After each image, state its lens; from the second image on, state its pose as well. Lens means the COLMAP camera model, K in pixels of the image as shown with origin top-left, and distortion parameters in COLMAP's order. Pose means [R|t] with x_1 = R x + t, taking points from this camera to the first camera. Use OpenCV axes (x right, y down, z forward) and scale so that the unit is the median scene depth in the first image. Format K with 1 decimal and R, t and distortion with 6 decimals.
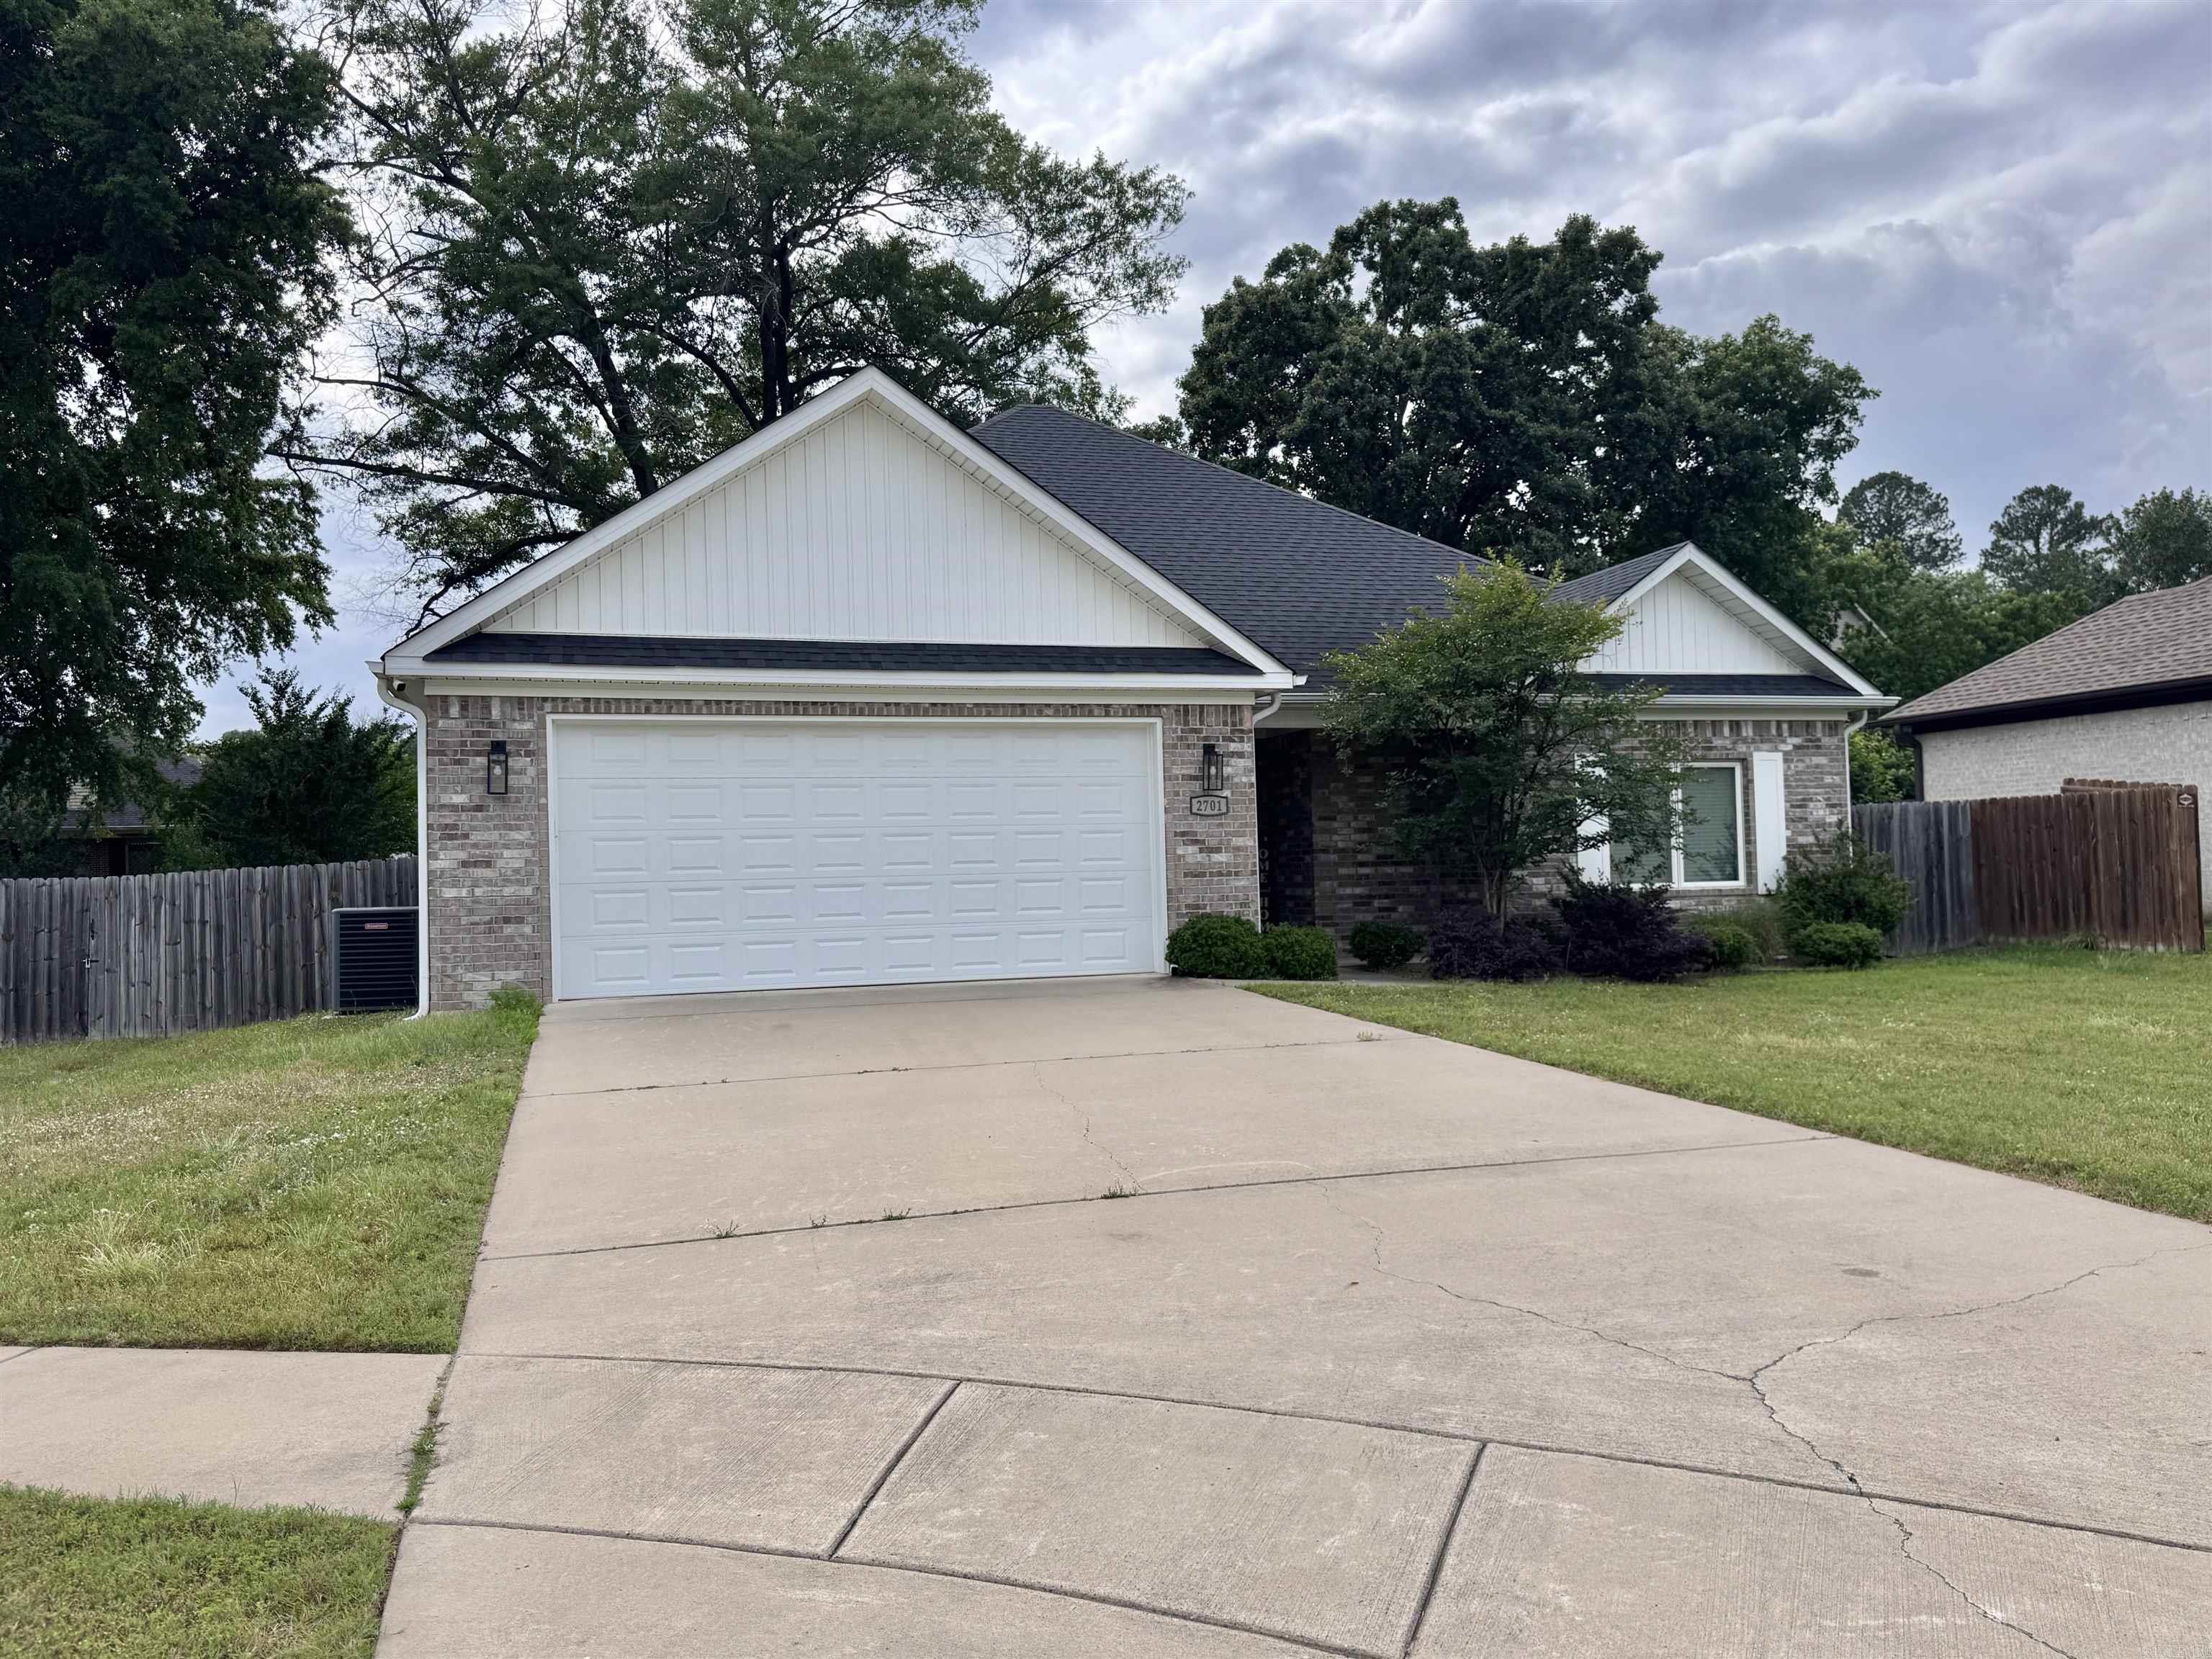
lens RADIAL K [[1680.9, 0, 1107.5], [0, 1680.9, 935.7], [0, 0, 1]] dist [0.073789, -0.138748]
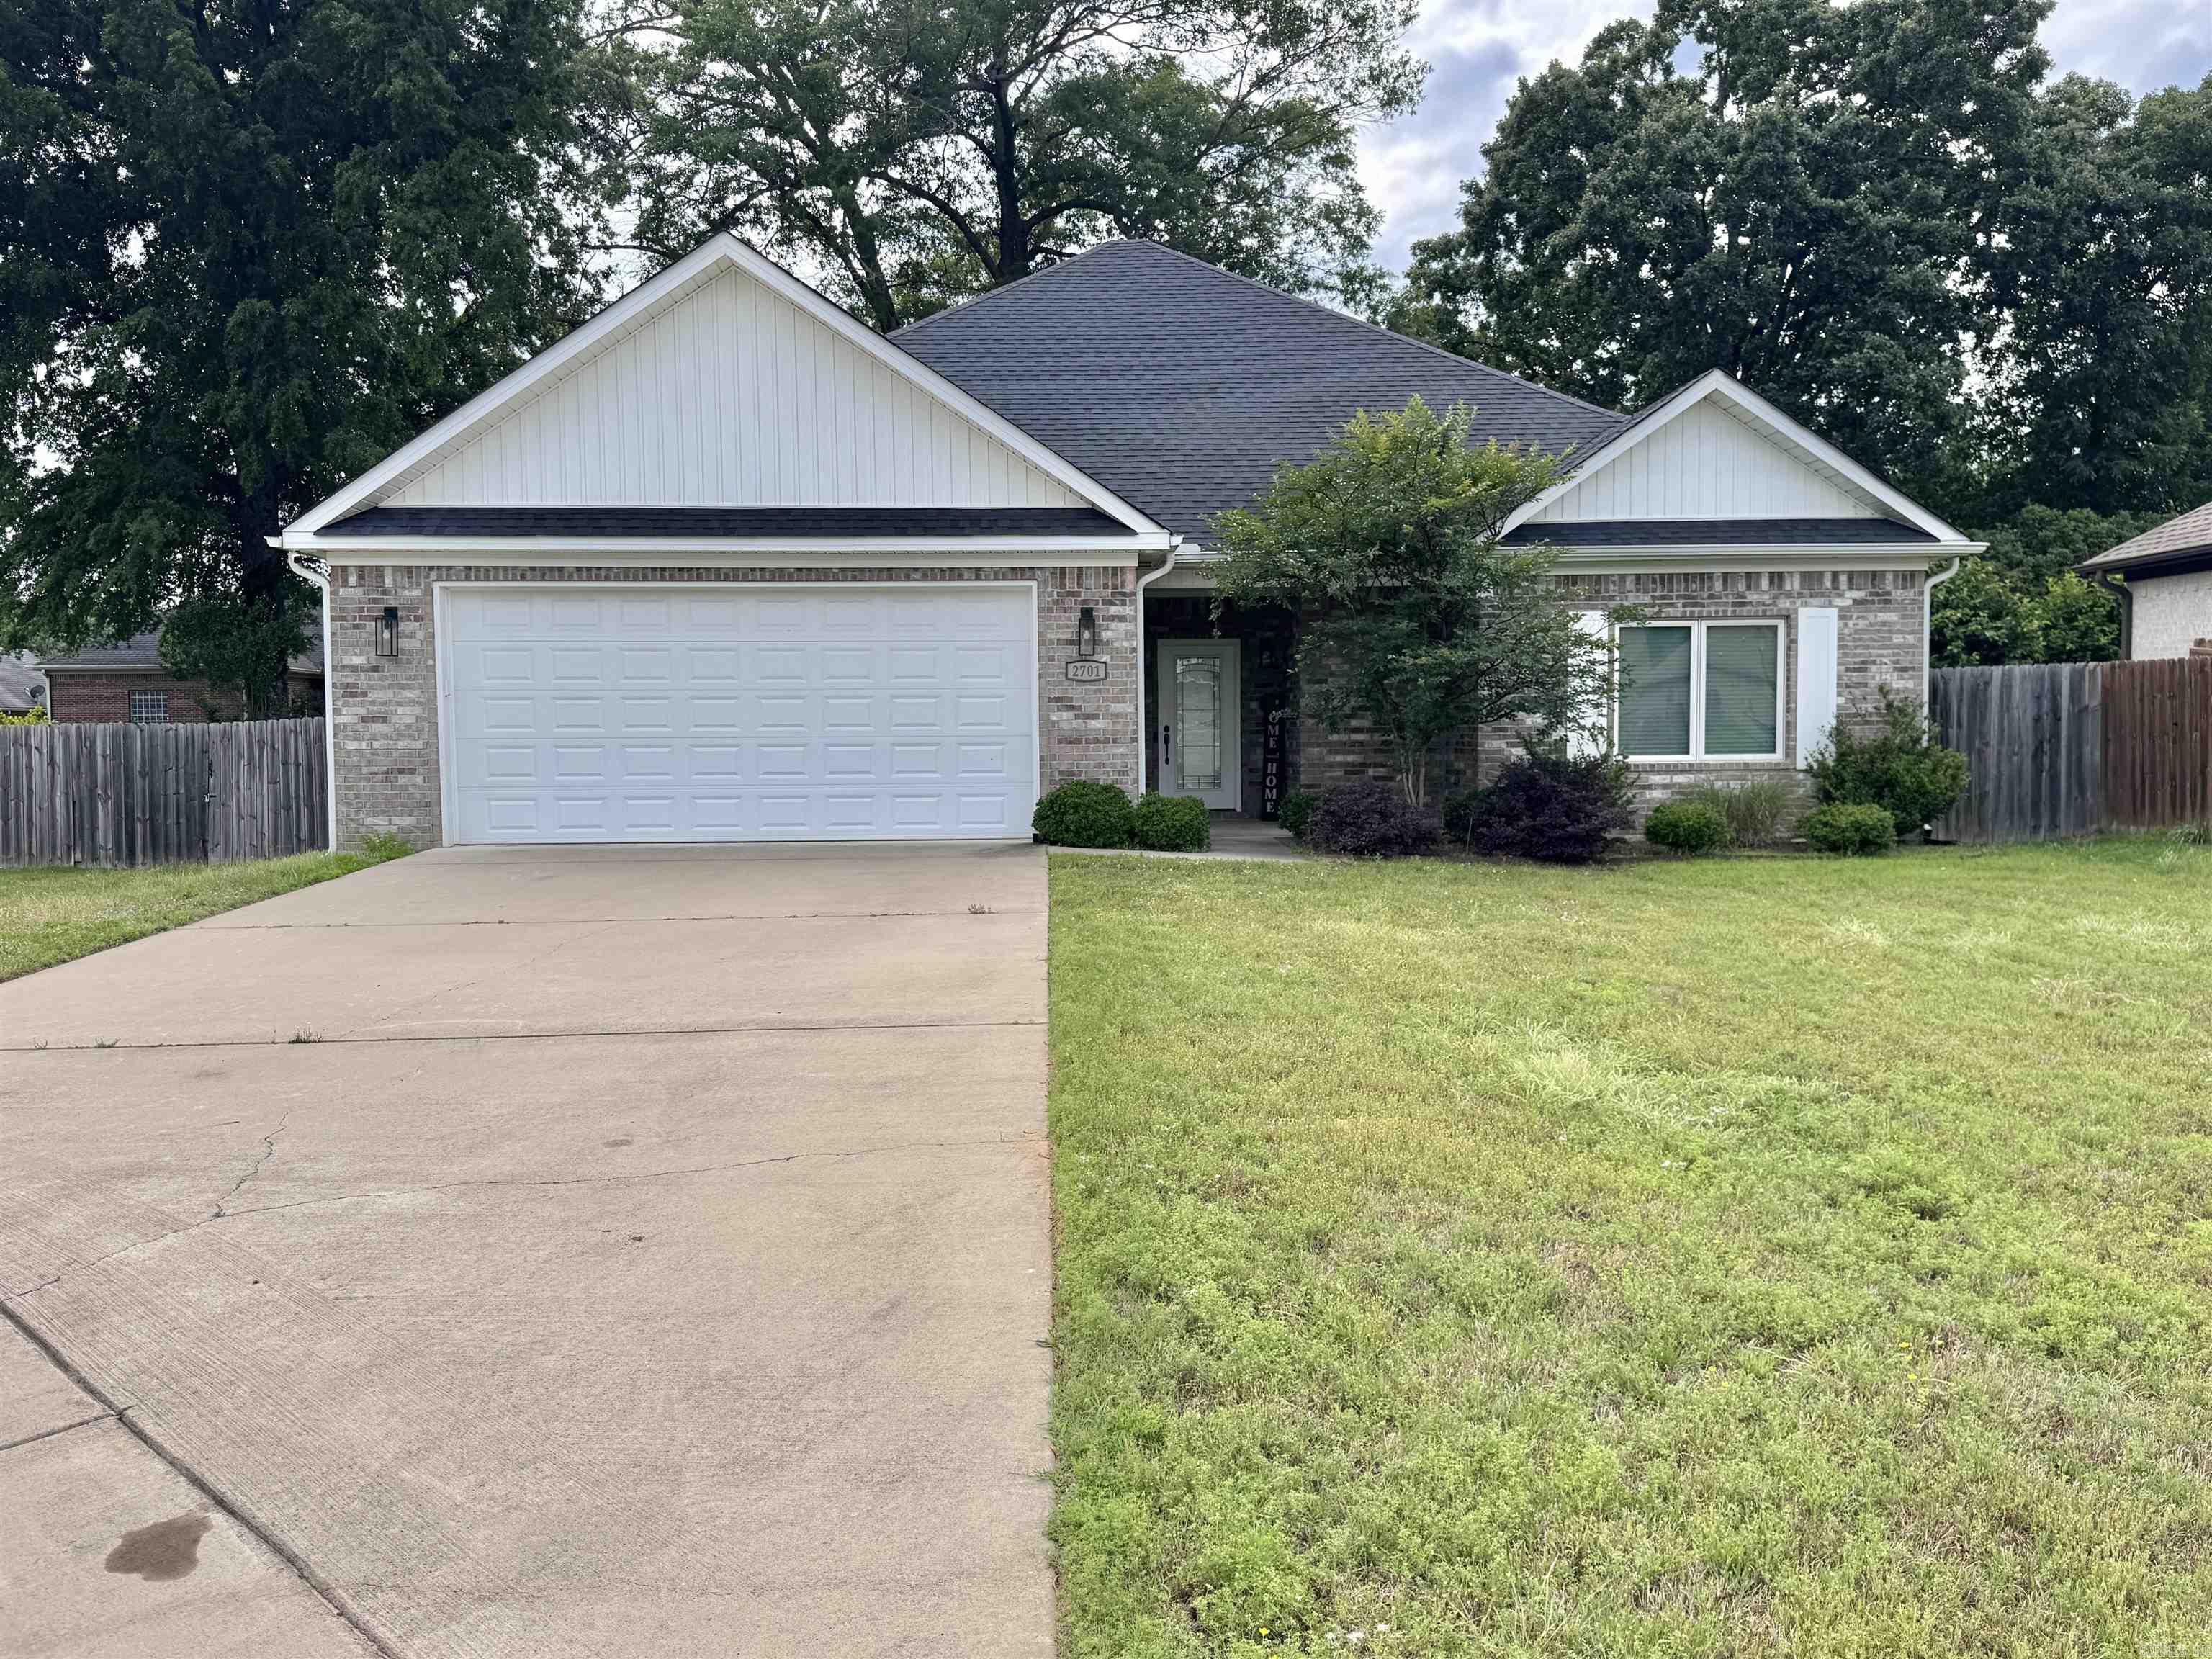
lens RADIAL K [[1735.1, 0, 1148.2], [0, 1735.1, 941.3], [0, 0, 1]] dist [0.126483, -0.237040]
pose [[0.962799, 0.048035, -0.265915, 0.355681], [-0.024030, 0.995394, 0.092803, -0.014090], [0.269148, -0.082961, 0.959519, 0.012770]]
